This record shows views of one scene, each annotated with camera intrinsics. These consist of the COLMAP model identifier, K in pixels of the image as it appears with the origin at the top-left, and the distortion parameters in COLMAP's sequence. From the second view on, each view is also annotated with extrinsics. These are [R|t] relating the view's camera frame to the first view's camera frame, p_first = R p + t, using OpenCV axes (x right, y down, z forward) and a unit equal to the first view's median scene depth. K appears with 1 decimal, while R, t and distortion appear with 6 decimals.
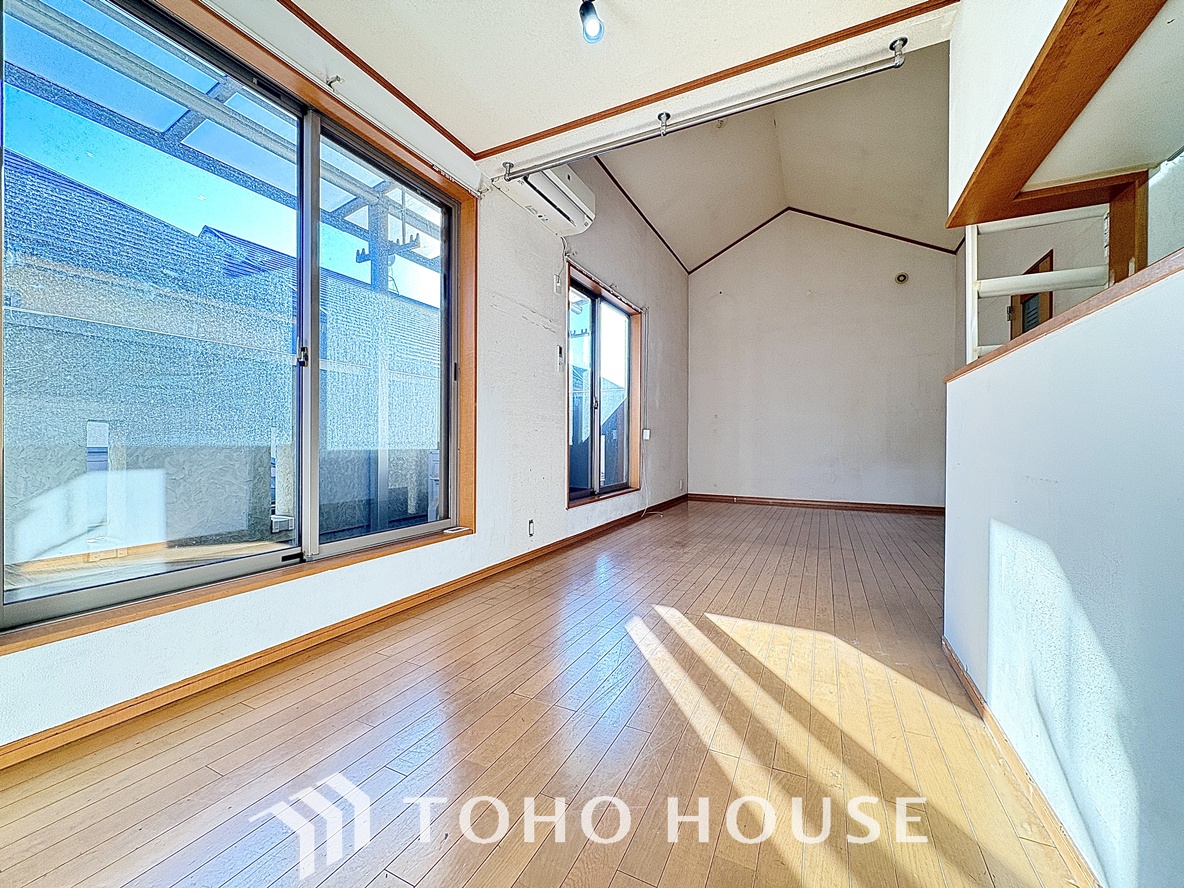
lens RADIAL K [[471.3, 0, 592.0], [0, 471.3, 444.0], [0, 0, 1]] dist [0.000010, -0.000153]
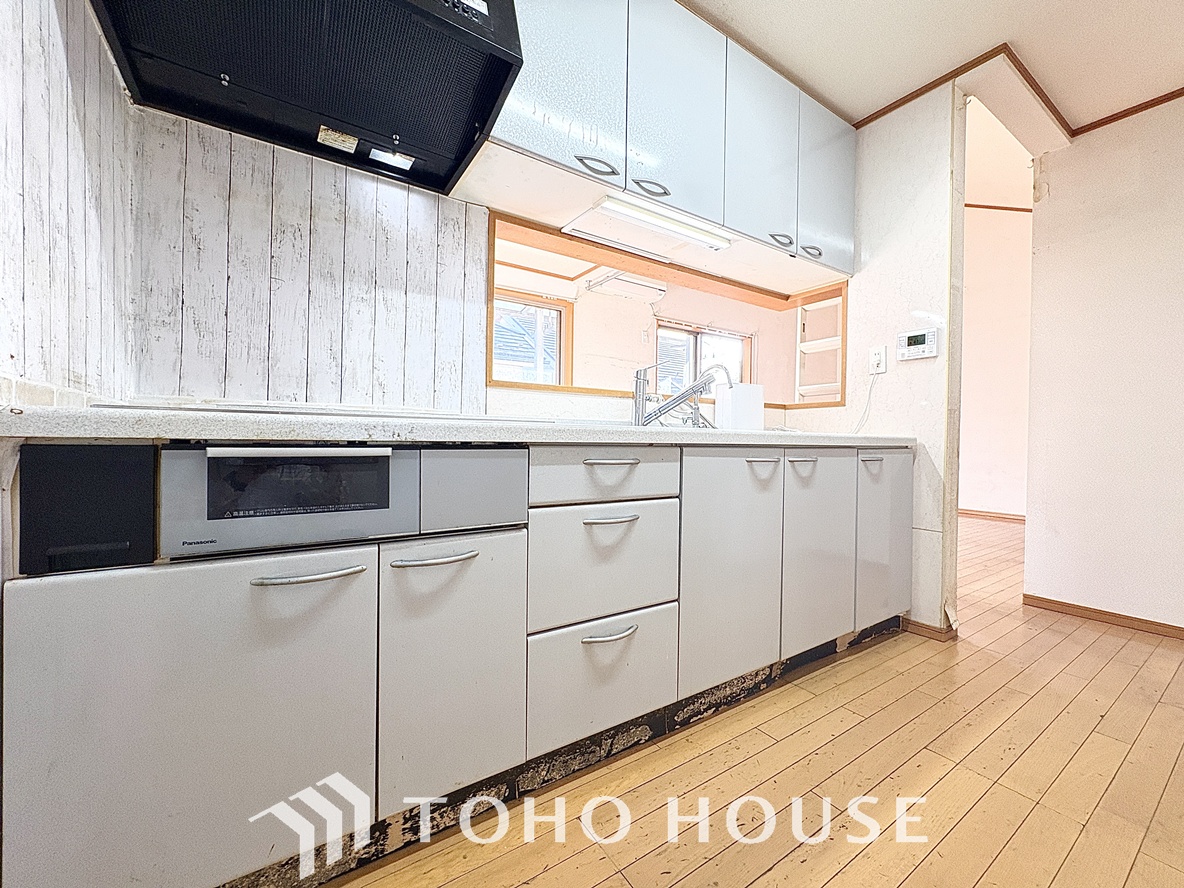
lens RADIAL K [[471.3, 0, 592.0], [0, 471.3, 444.0], [0, 0, 1]] dist [0.000010, -0.000153]
pose [[0.871321, 0.005834, -0.490679, 0.653522], [-0.007197, 0.999974, -0.000890, -0.004329], [0.490661, 0.004307, 0.871340, -0.459776]]
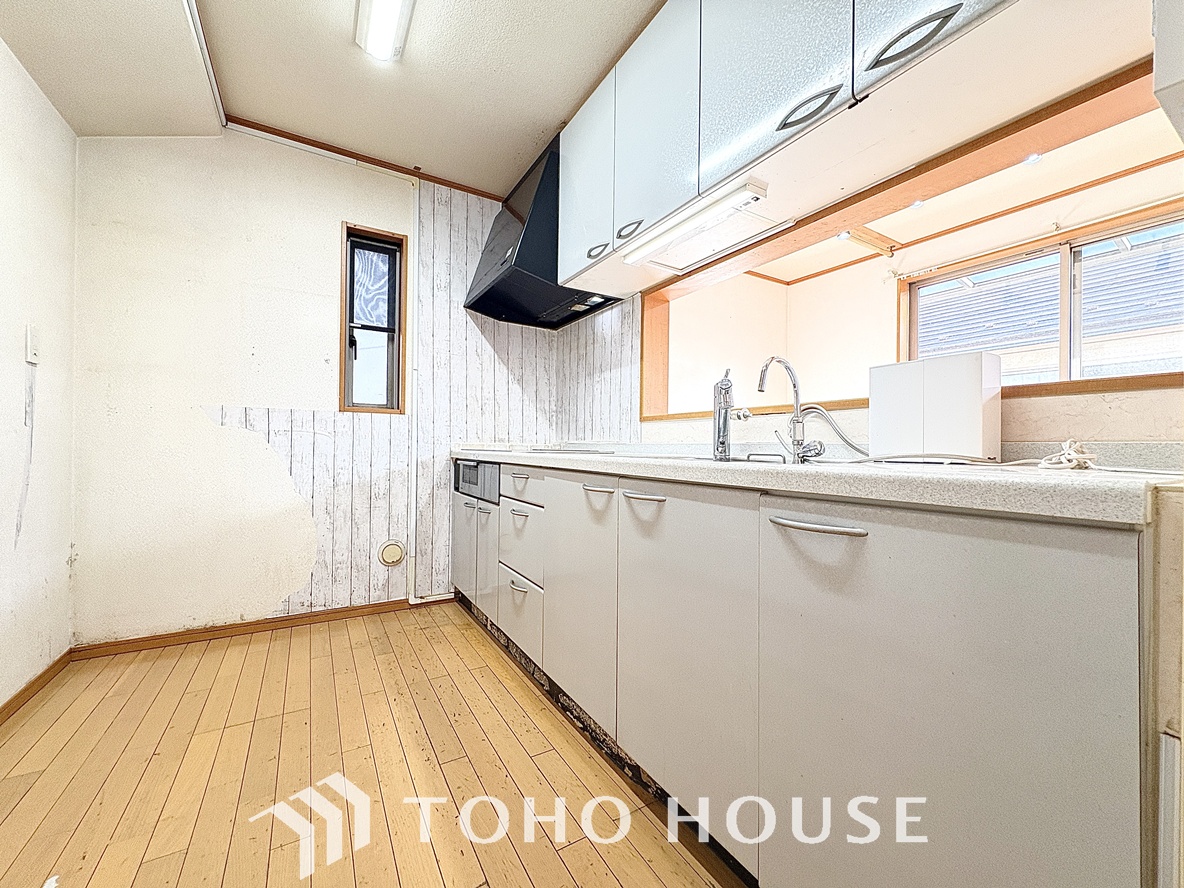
lens RADIAL K [[471.3, 0, 592.0], [0, 471.3, 444.0], [0, 0, 1]] dist [0.000010, -0.000153]
pose [[-0.526698, -0.021518, -0.849780, 0.991237], [-0.021759, 0.999693, -0.011828, -0.029052], [0.849774, 0.012260, -0.527005, 0.393938]]
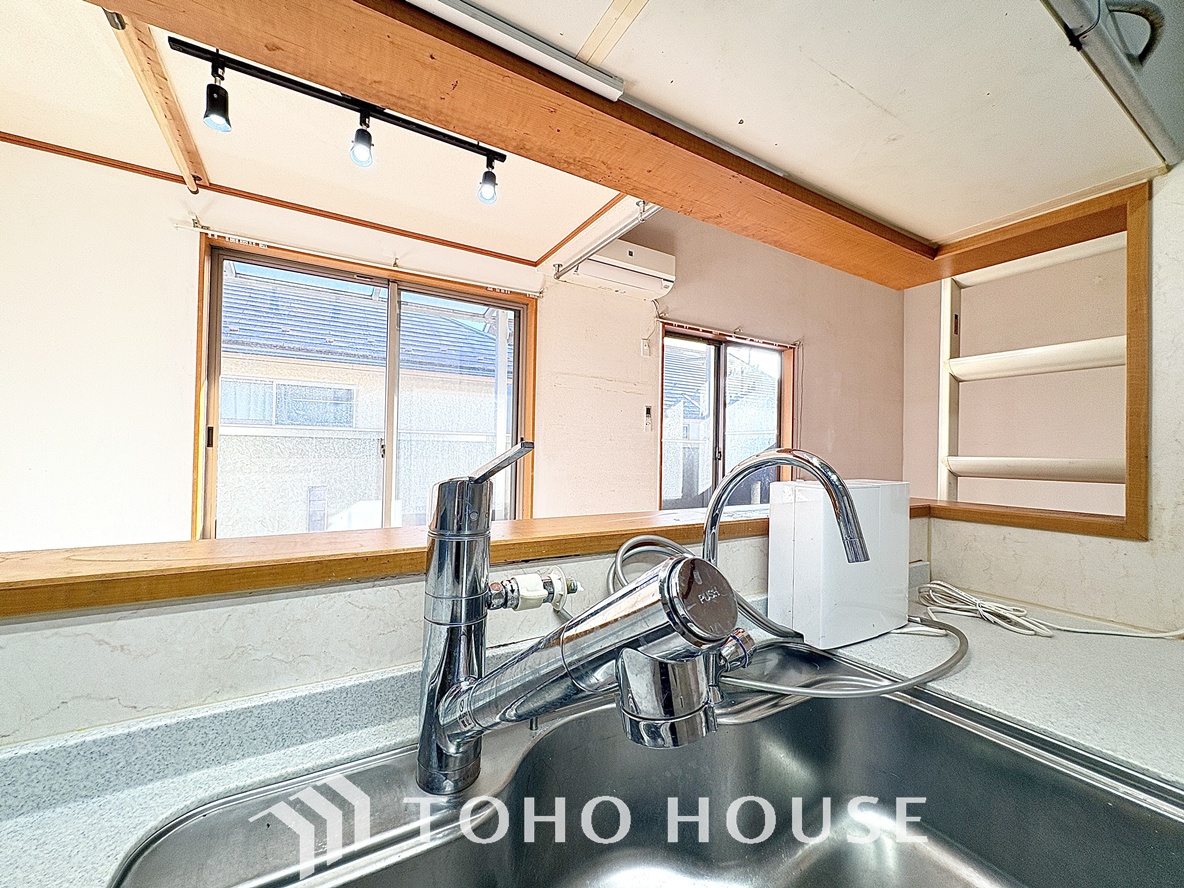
lens RADIAL K [[471.3, 0, 592.0], [0, 471.3, 444.0], [0, 0, 1]] dist [0.000010, -0.000153]
pose [[0.846026, -0.000802, -0.533141, 0.491525], [-0.014519, 0.999593, -0.024544, -0.129681], [0.532944, 0.028505, 0.845670, 0.089626]]
